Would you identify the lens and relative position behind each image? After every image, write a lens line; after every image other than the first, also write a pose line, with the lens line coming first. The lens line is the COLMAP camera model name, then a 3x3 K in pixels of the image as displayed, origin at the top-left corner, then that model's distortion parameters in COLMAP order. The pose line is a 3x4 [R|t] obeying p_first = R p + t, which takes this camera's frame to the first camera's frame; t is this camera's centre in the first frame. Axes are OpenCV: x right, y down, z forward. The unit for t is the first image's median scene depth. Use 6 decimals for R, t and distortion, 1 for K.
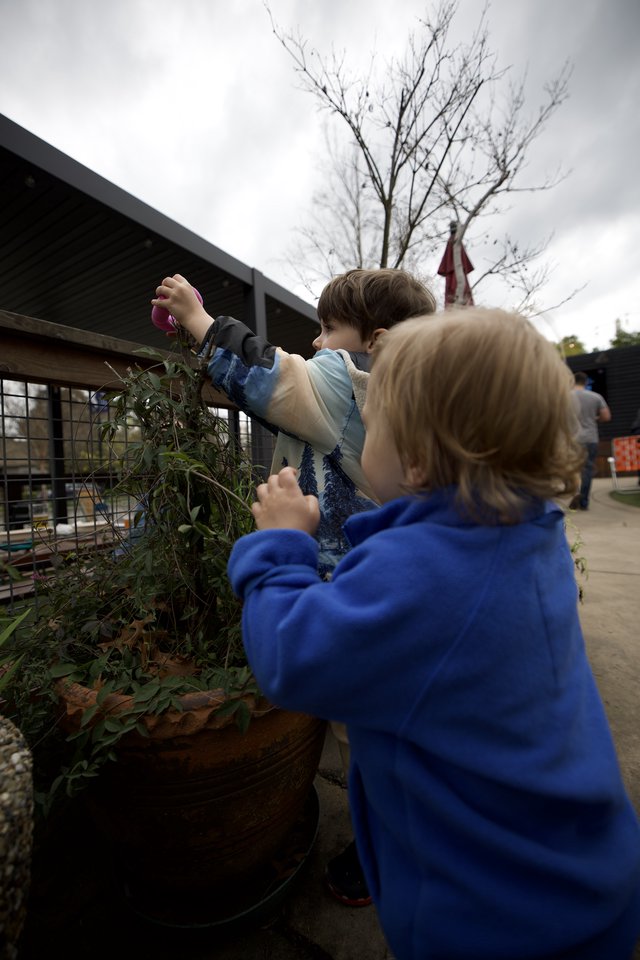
lens RADIAL K [[407.9, 0, 325.6], [0, 407.9, 476.3], [0, 0, 1]] dist [-0.044464, 0.015309]
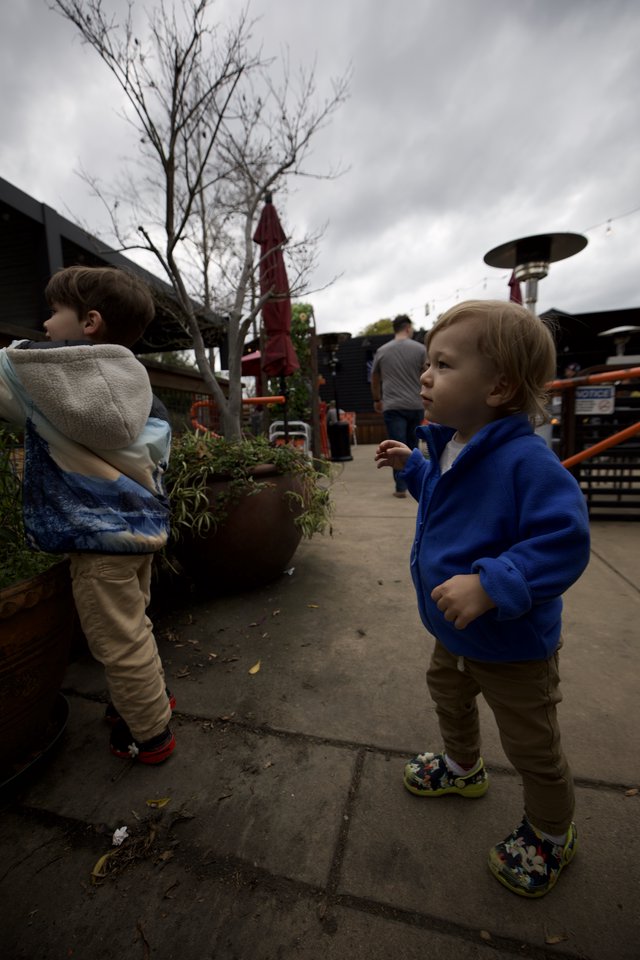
lens RADIAL K [[407.6, 0, 321.8], [0, 407.6, 479.3], [0, 0, 1]] dist [-0.042816, 0.014220]
pose [[0.940976, -0.031529, 0.337002, 0.127276], [0.001153, 0.995945, 0.089958, 0.015288], [-0.338472, -0.084259, 0.937197, -0.112956]]
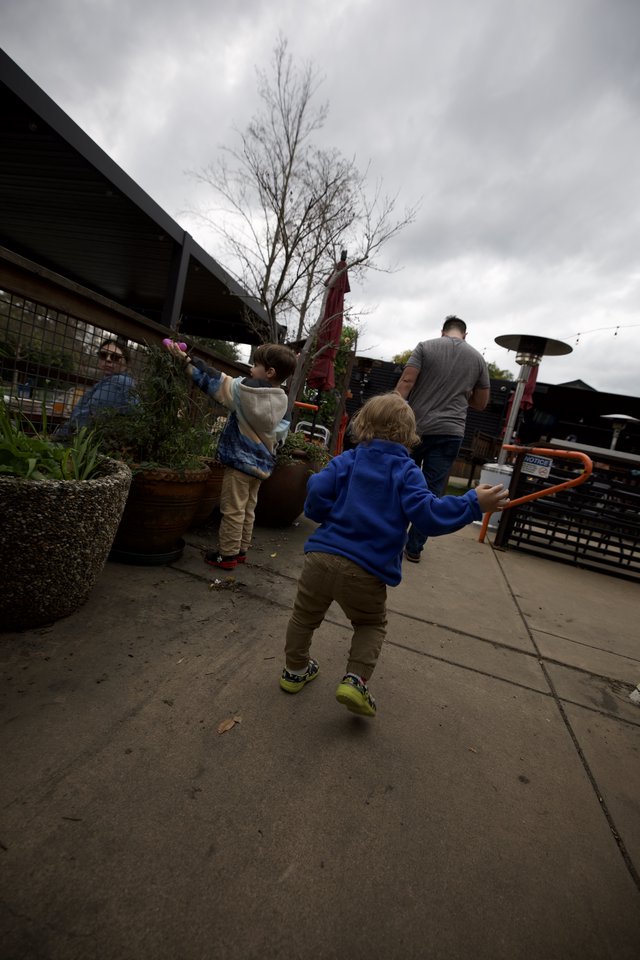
lens RADIAL K [[407.9, 0, 325.6], [0, 407.9, 476.3], [0, 0, 1]] dist [-0.044464, 0.015309]
pose [[0.920021, 0.208900, 0.331544, -0.053117], [-0.244749, 0.967068, 0.069838, 0.027841], [-0.306037, -0.145397, 0.940851, -0.590391]]
